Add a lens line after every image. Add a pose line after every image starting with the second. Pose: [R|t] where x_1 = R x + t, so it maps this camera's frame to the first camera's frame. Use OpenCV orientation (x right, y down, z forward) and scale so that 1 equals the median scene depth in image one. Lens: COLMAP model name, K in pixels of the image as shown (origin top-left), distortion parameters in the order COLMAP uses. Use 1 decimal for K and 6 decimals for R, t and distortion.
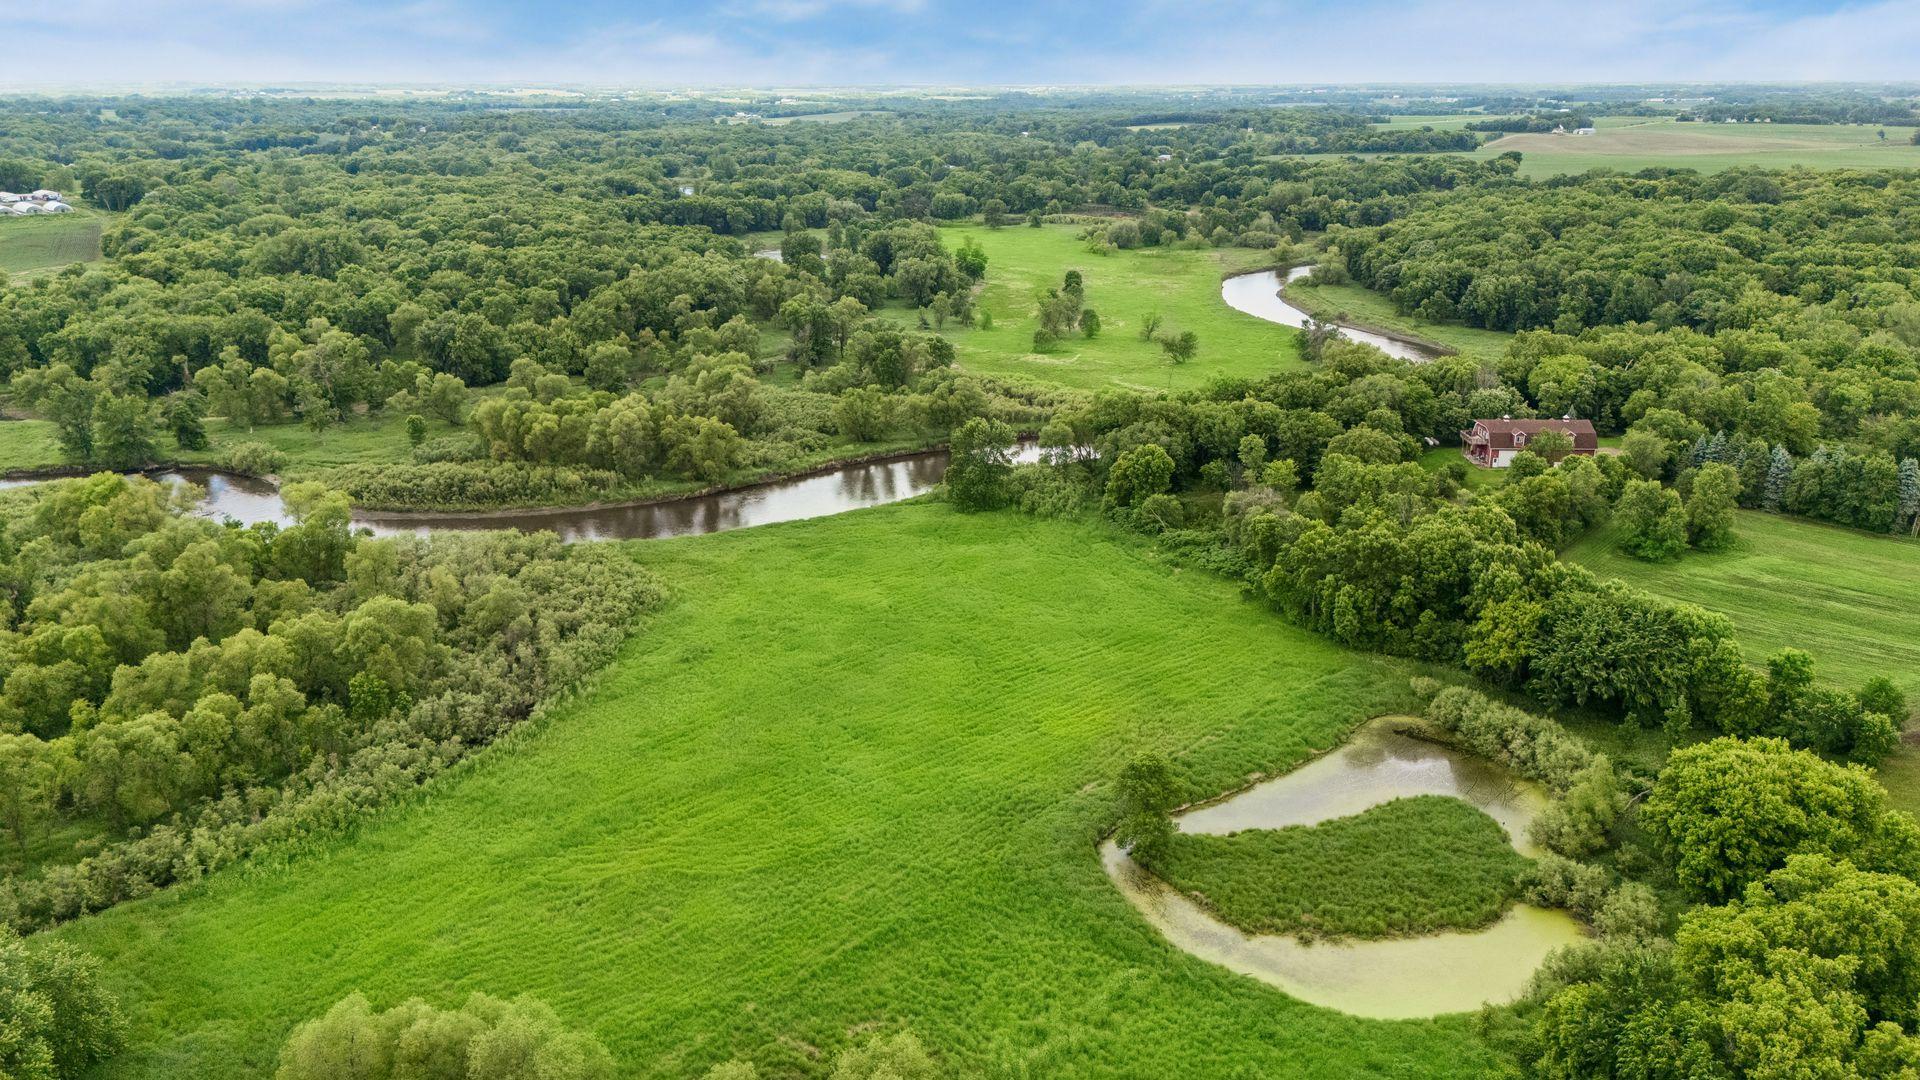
lens RADIAL K [[1429.1, 0, 960.0], [0, 1429.1, 540.0], [0, 0, 1]] dist [-0.001700, -0.002248]
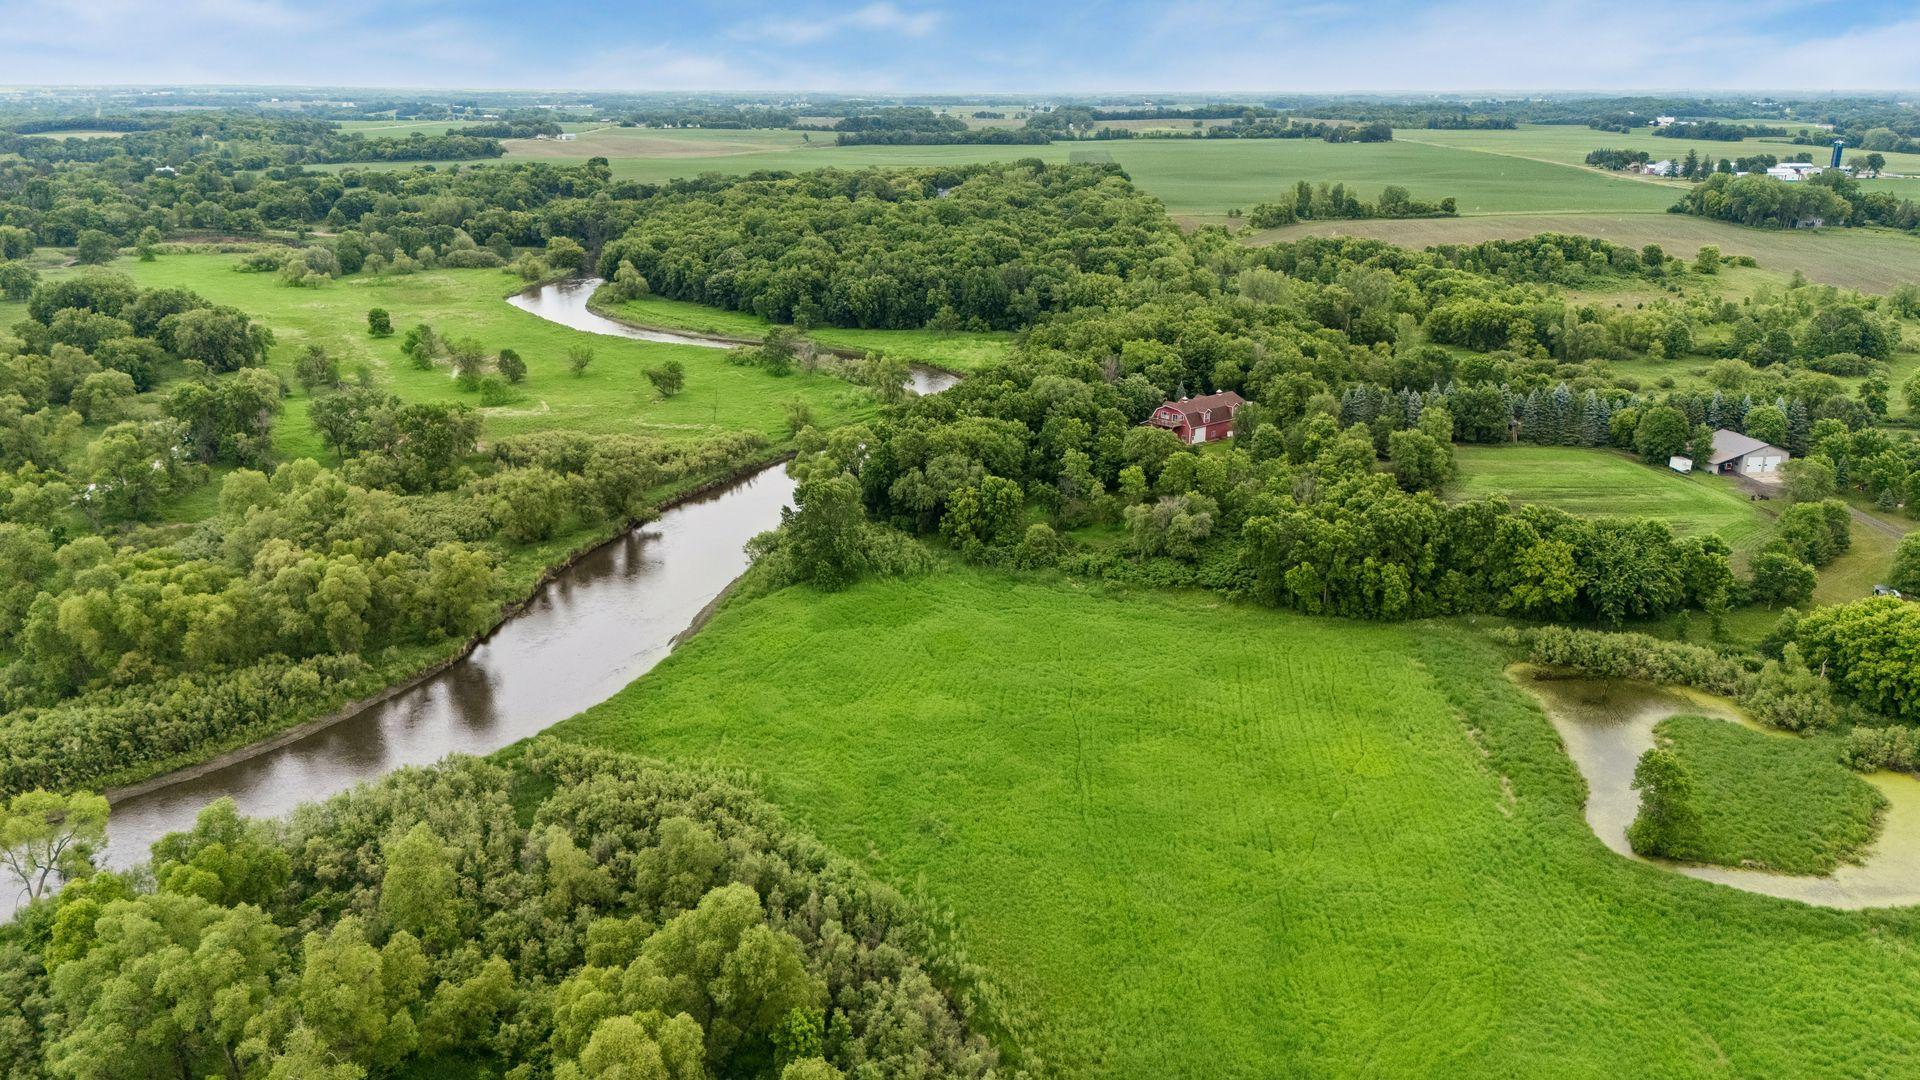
lens RADIAL K [[1402.5, 0, 953.5], [0, 1402.5, 568.3], [0, 0, 1]] dist [0.067864, -0.068720]
pose [[0.738478, -0.207959, 0.641408, -0.212609], [0.197813, 0.976213, 0.088760, -0.042046], [-0.644609, 0.061332, 0.762049, 0.144811]]
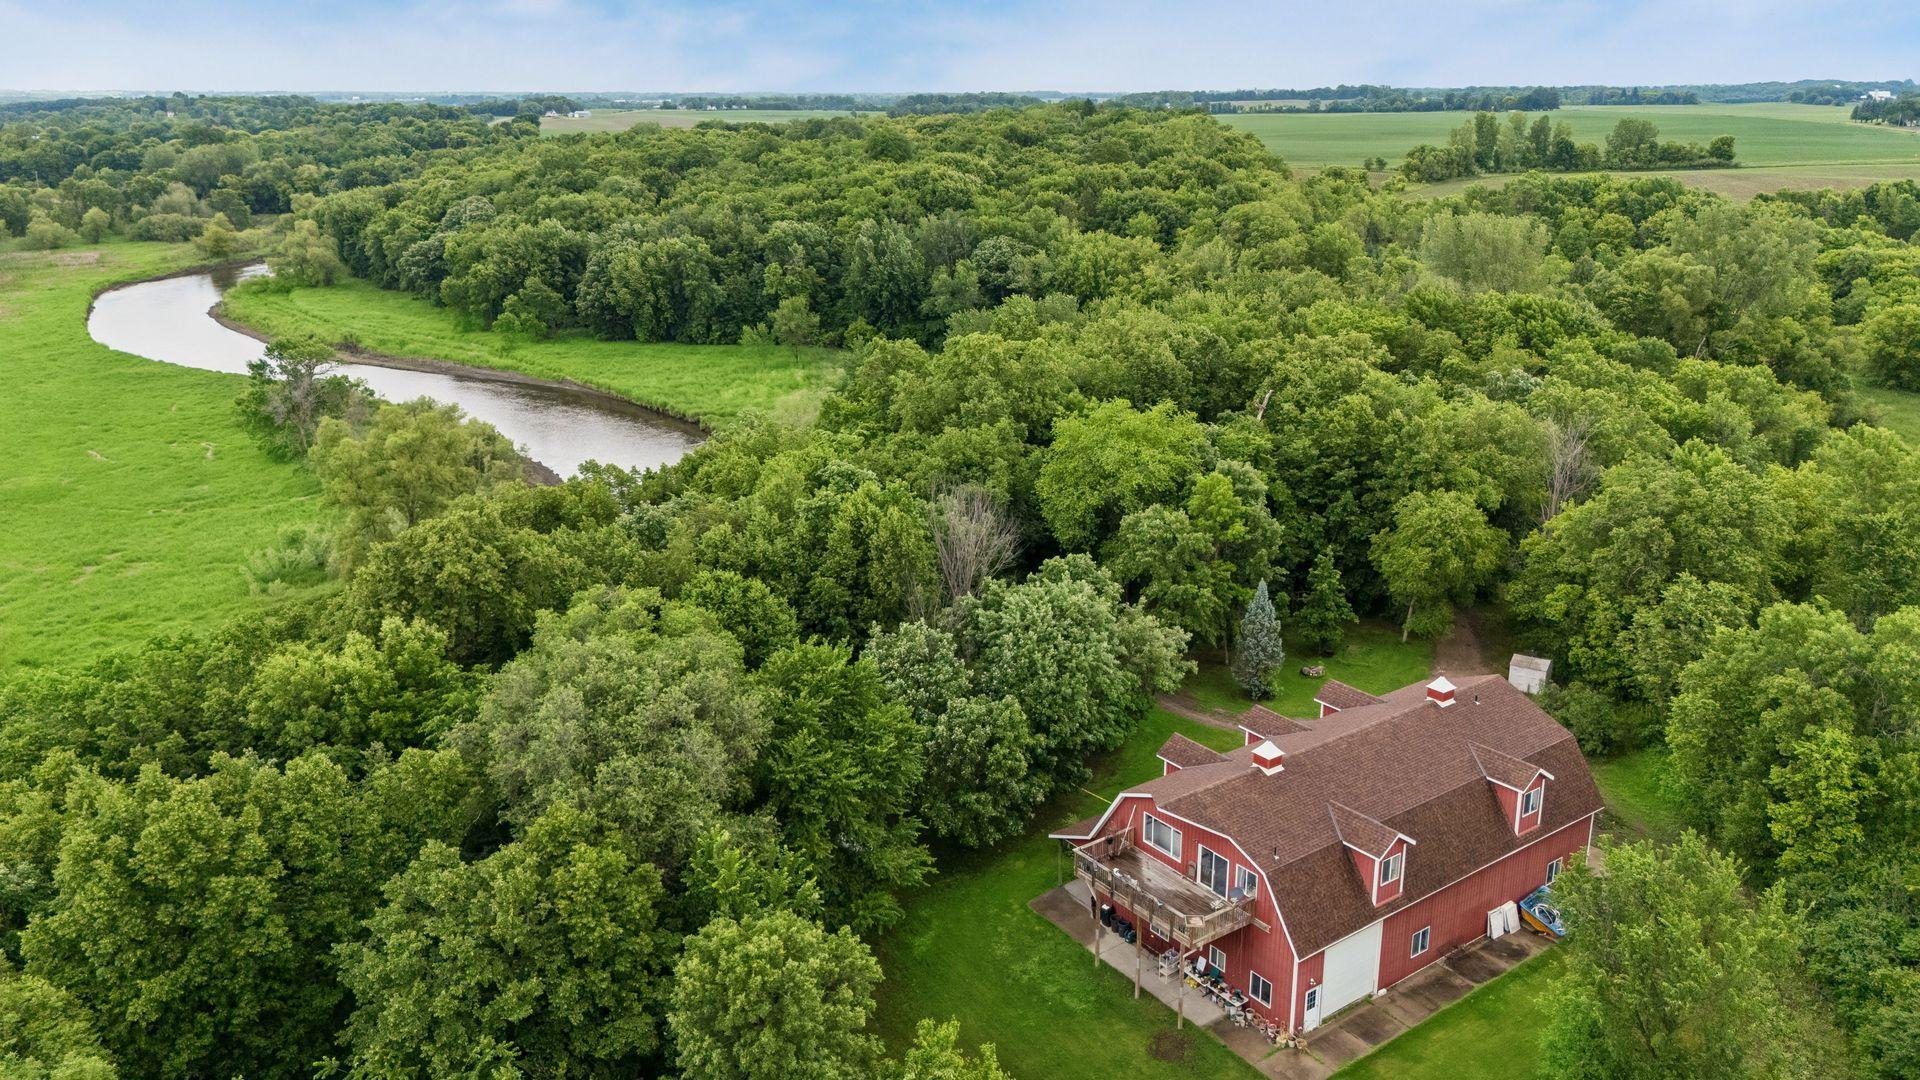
lens RADIAL K [[1402.5, 0, 953.5], [0, 1402.5, 568.3], [0, 0, 1]] dist [0.067864, -0.068720]
pose [[0.786873, -0.191476, 0.586659, 0.106304], [0.185277, 0.980091, 0.071378, -0.062902], [-0.588646, 0.052529, 0.806682, 0.400126]]
